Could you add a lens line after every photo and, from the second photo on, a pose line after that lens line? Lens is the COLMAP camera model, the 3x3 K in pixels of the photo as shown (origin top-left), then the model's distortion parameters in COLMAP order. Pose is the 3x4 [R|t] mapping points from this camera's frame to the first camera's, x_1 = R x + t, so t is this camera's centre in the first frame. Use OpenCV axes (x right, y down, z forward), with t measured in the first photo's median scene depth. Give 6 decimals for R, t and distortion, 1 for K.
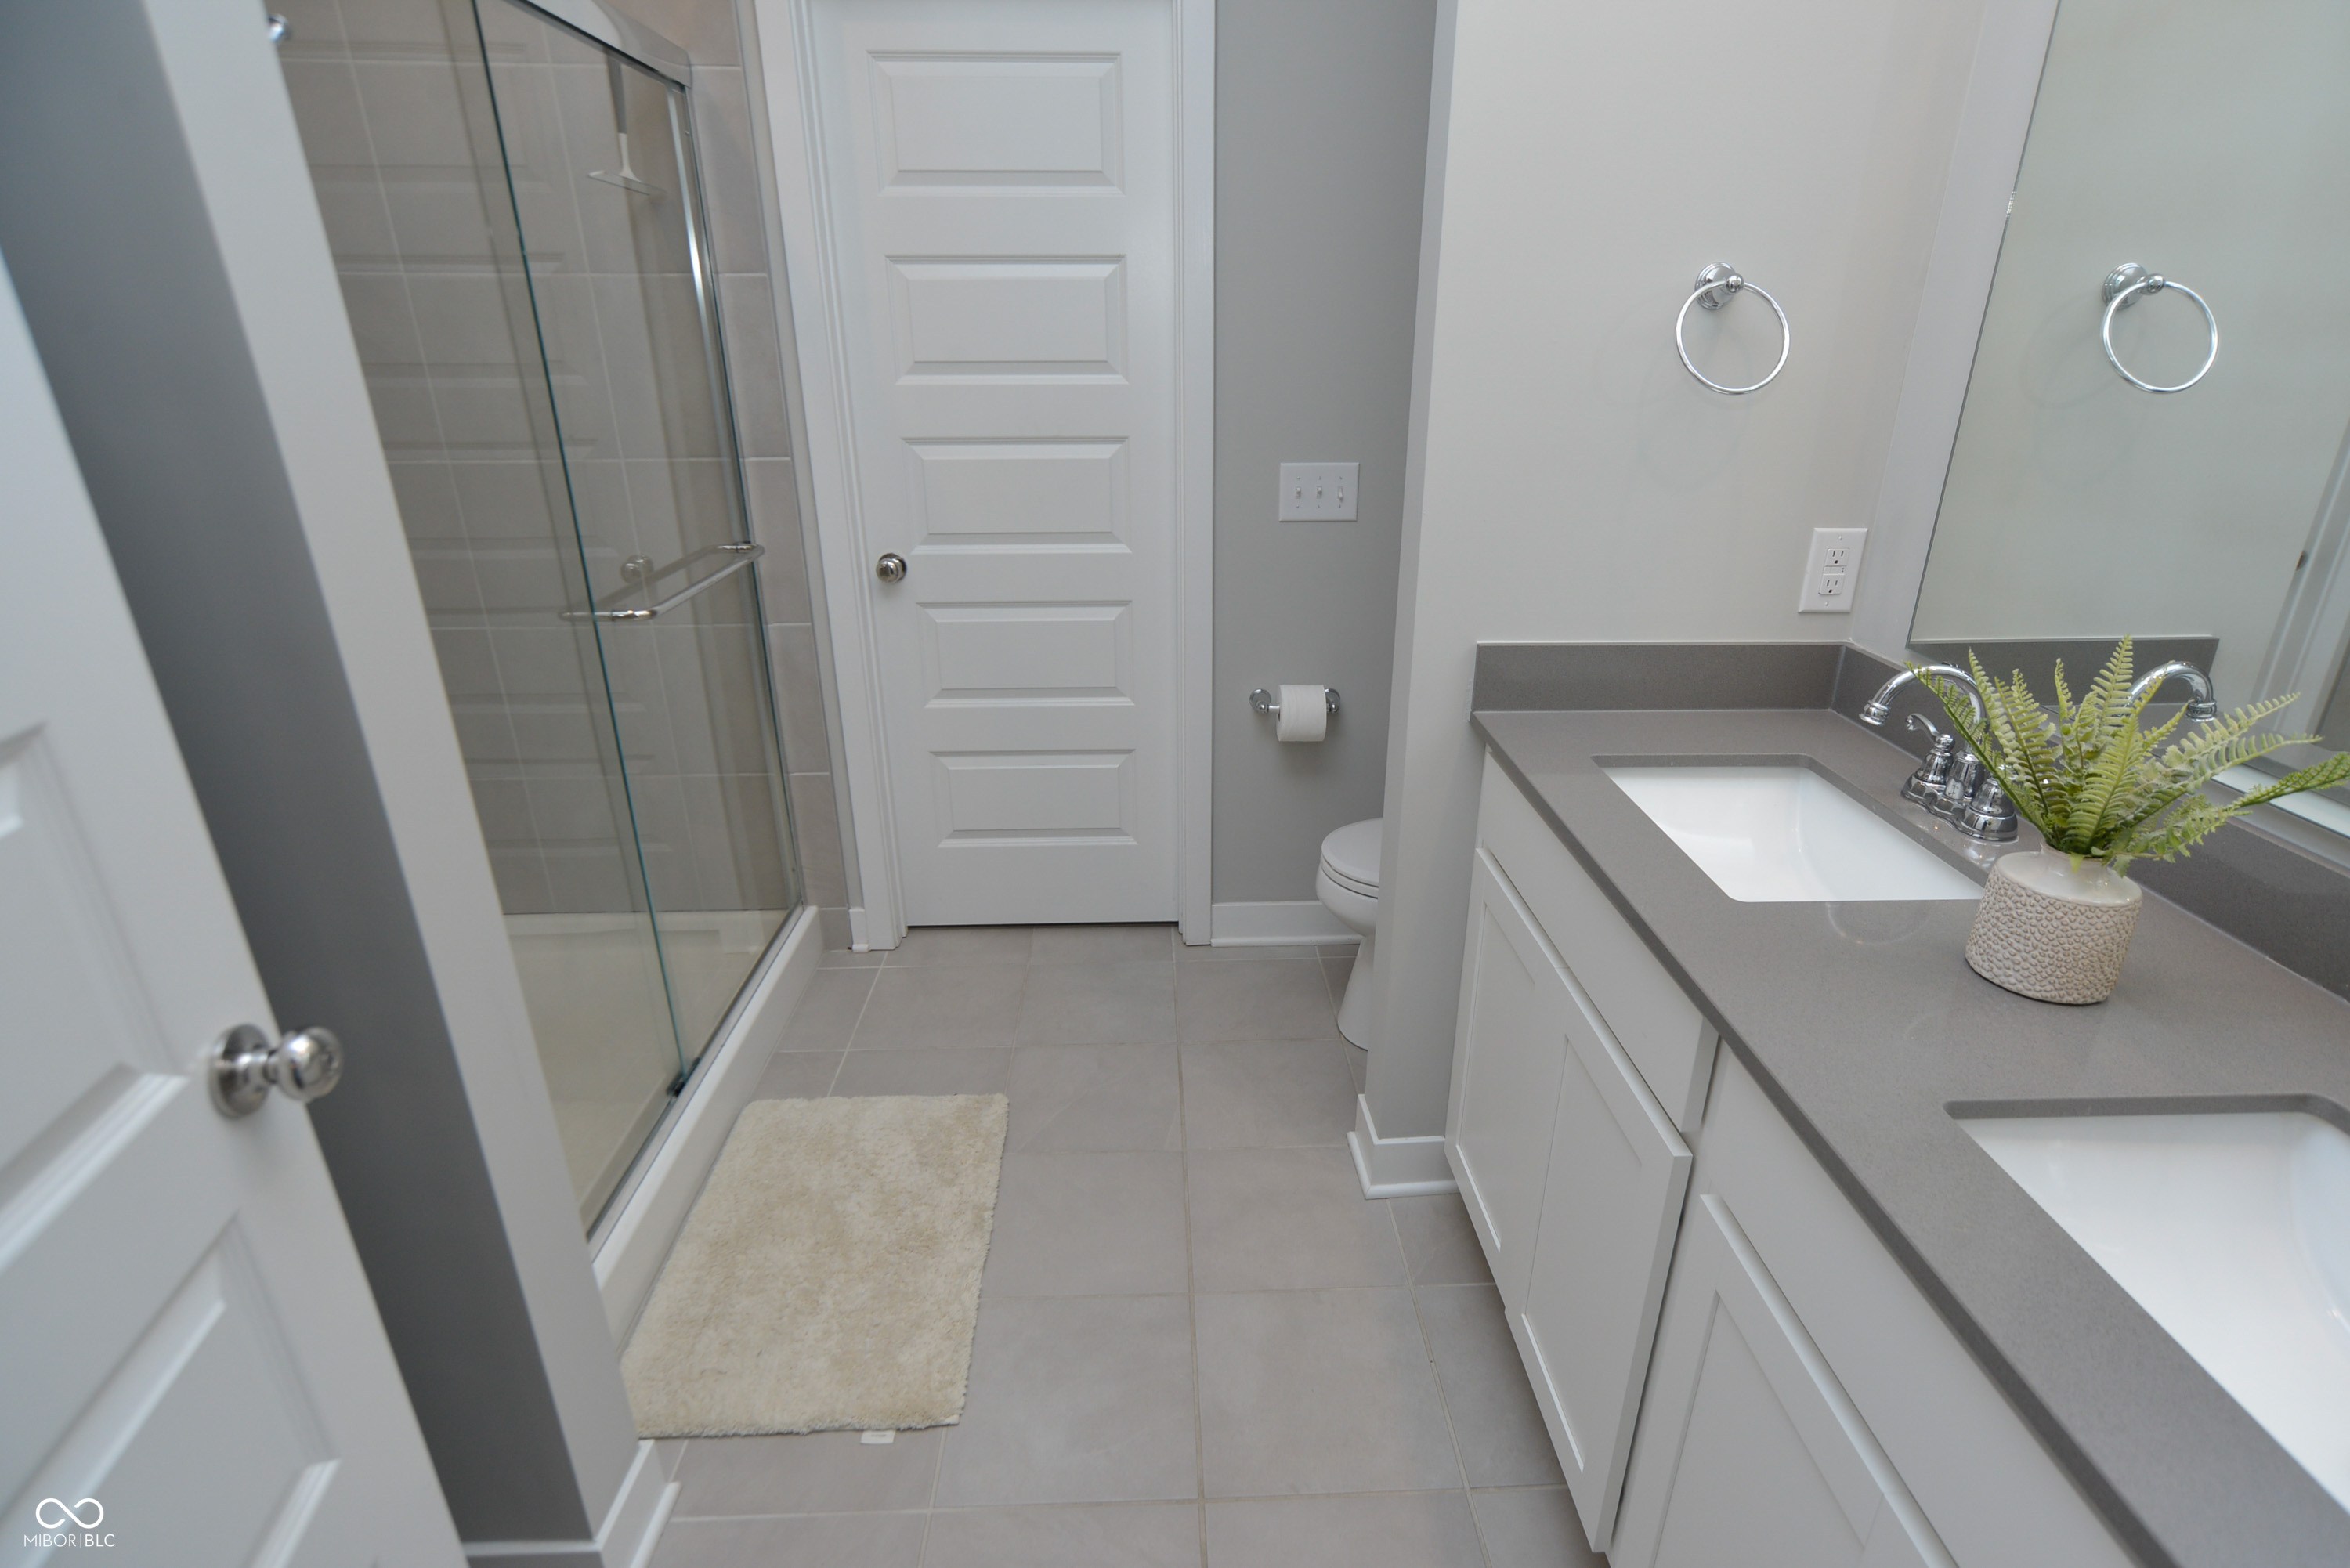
lens RADIAL K [[1183.0, 0, 1179.7], [0, 1183.0, 784.4], [0, 0, 1]] dist [0.019130, 0.006745]
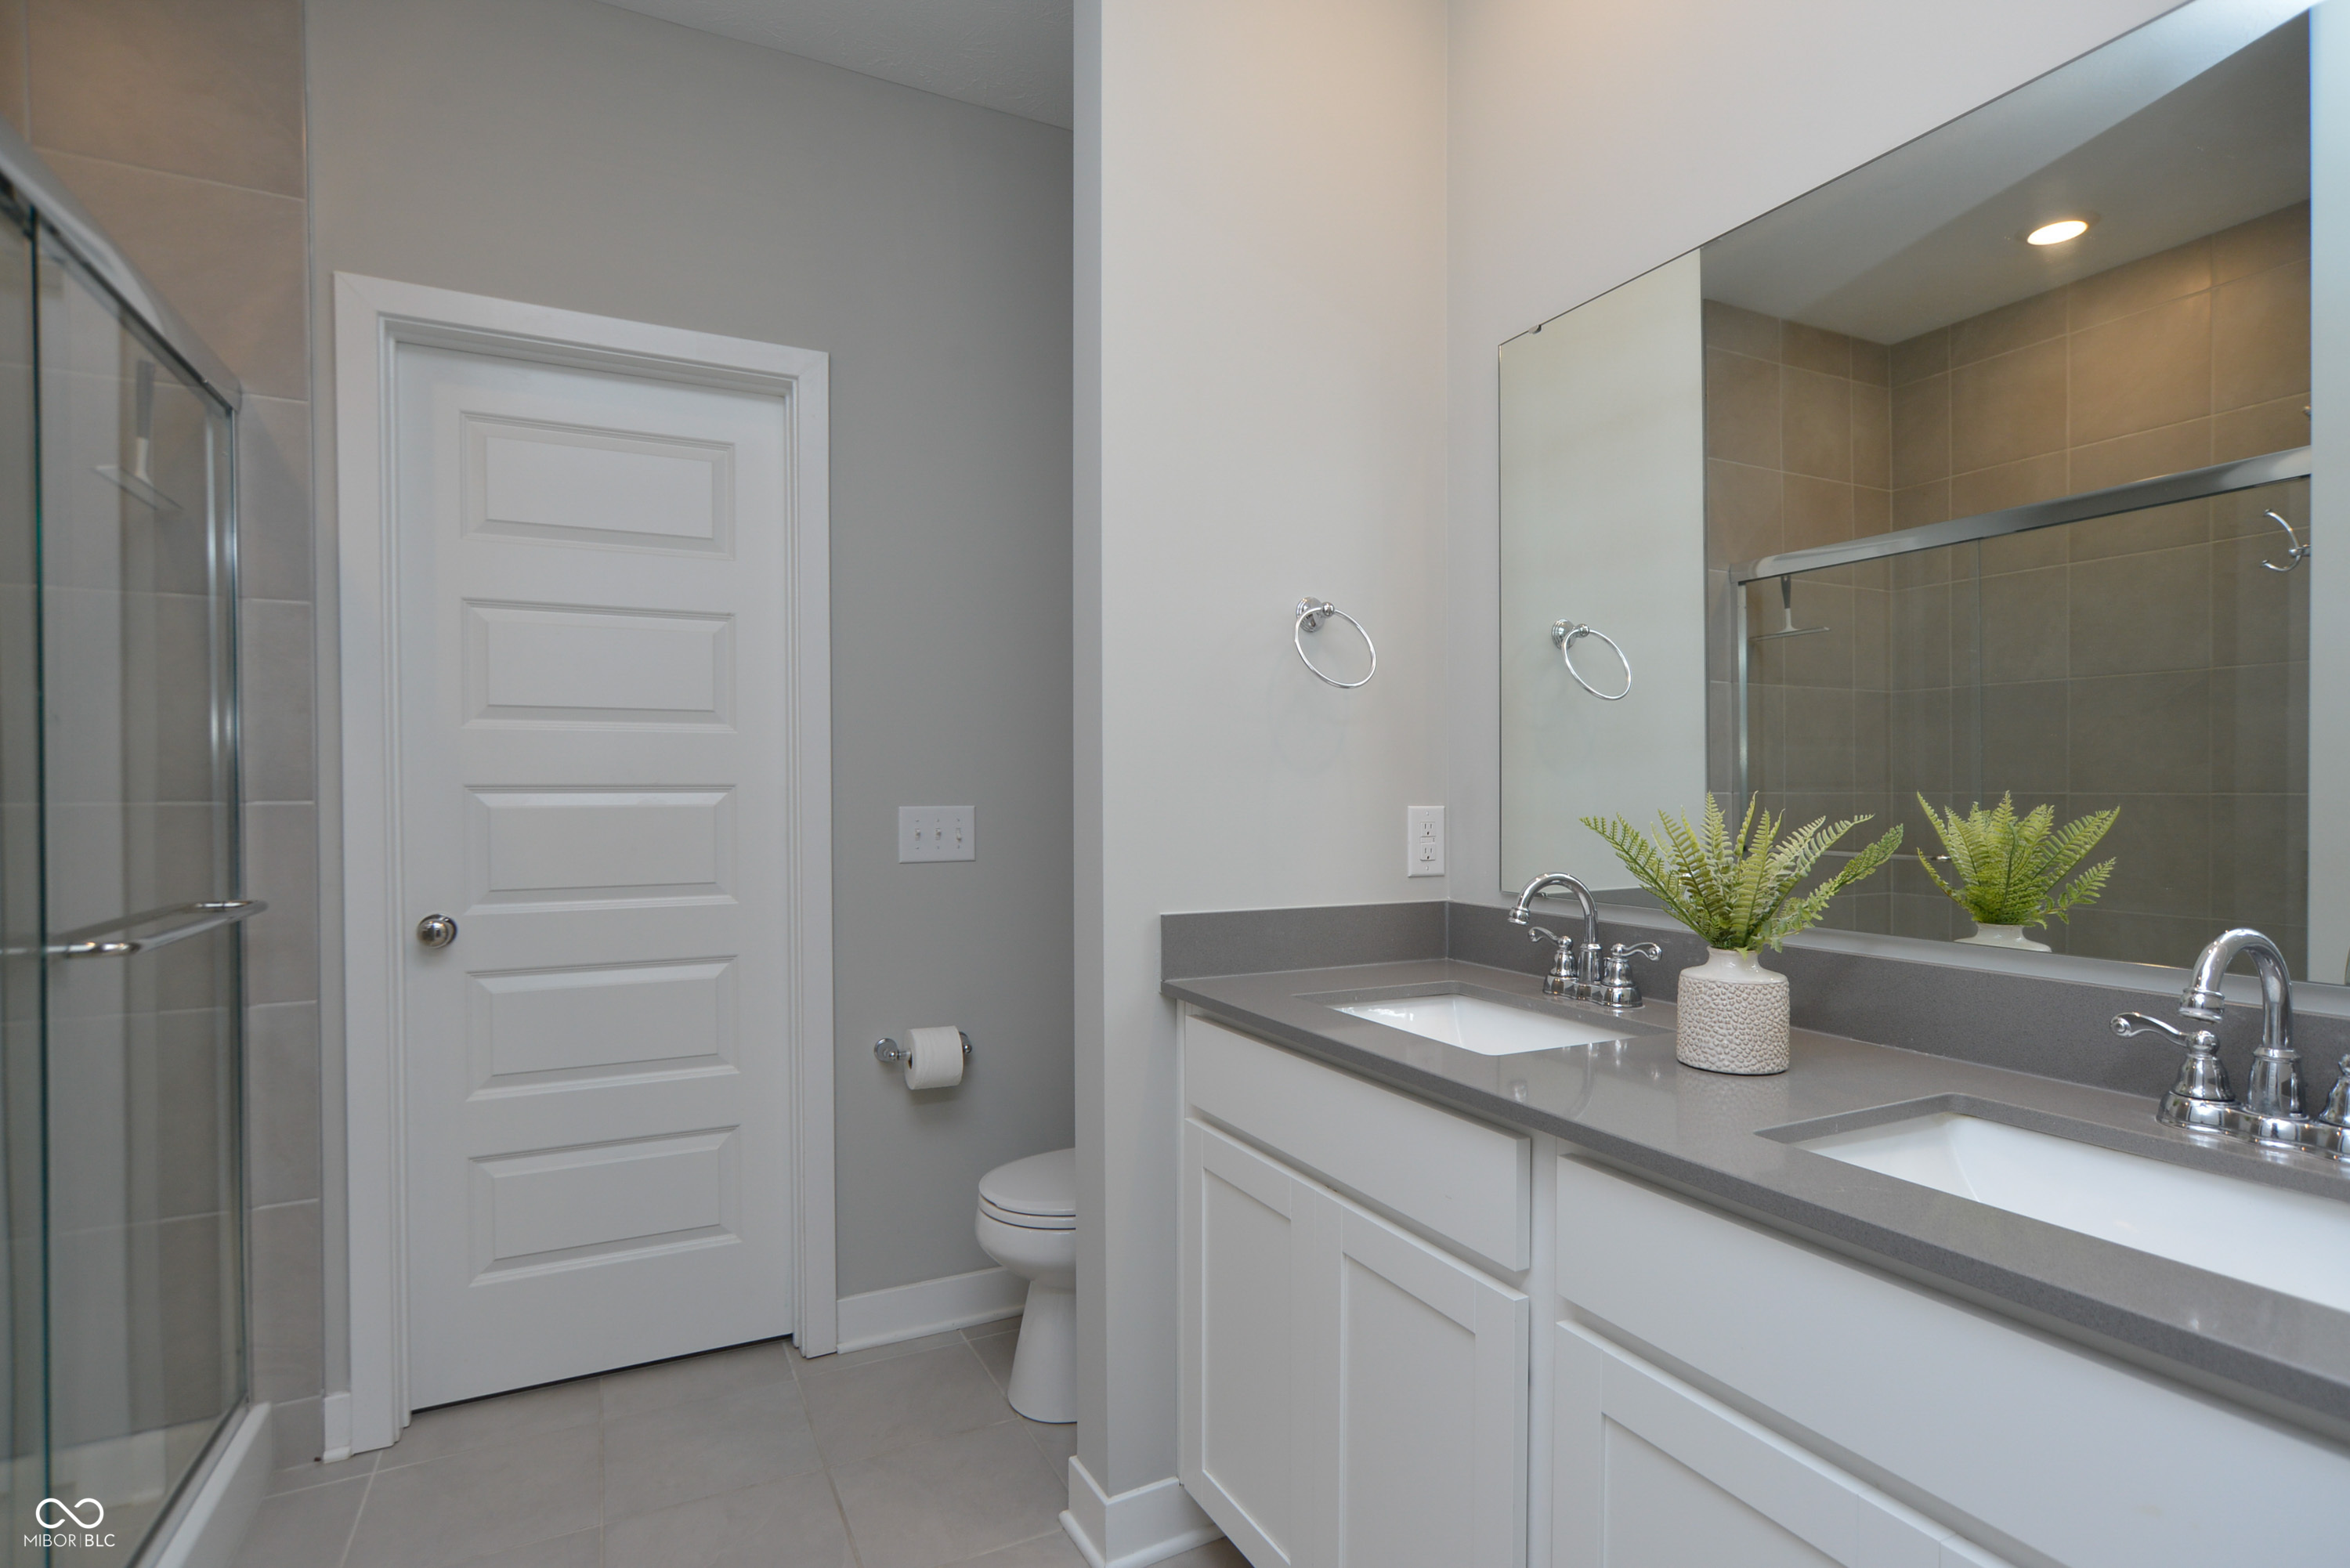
lens RADIAL K [[1183.0, 0, 1175.7], [0, 1183.0, 797.3], [0, 0, 1]] dist [0.019130, 0.006745]
pose [[0.914588, -0.003011, 0.404375, -0.106355], [0.146476, 0.934535, -0.324329, 0.083517], [-0.376926, 0.355859, 0.855156, 0.038960]]
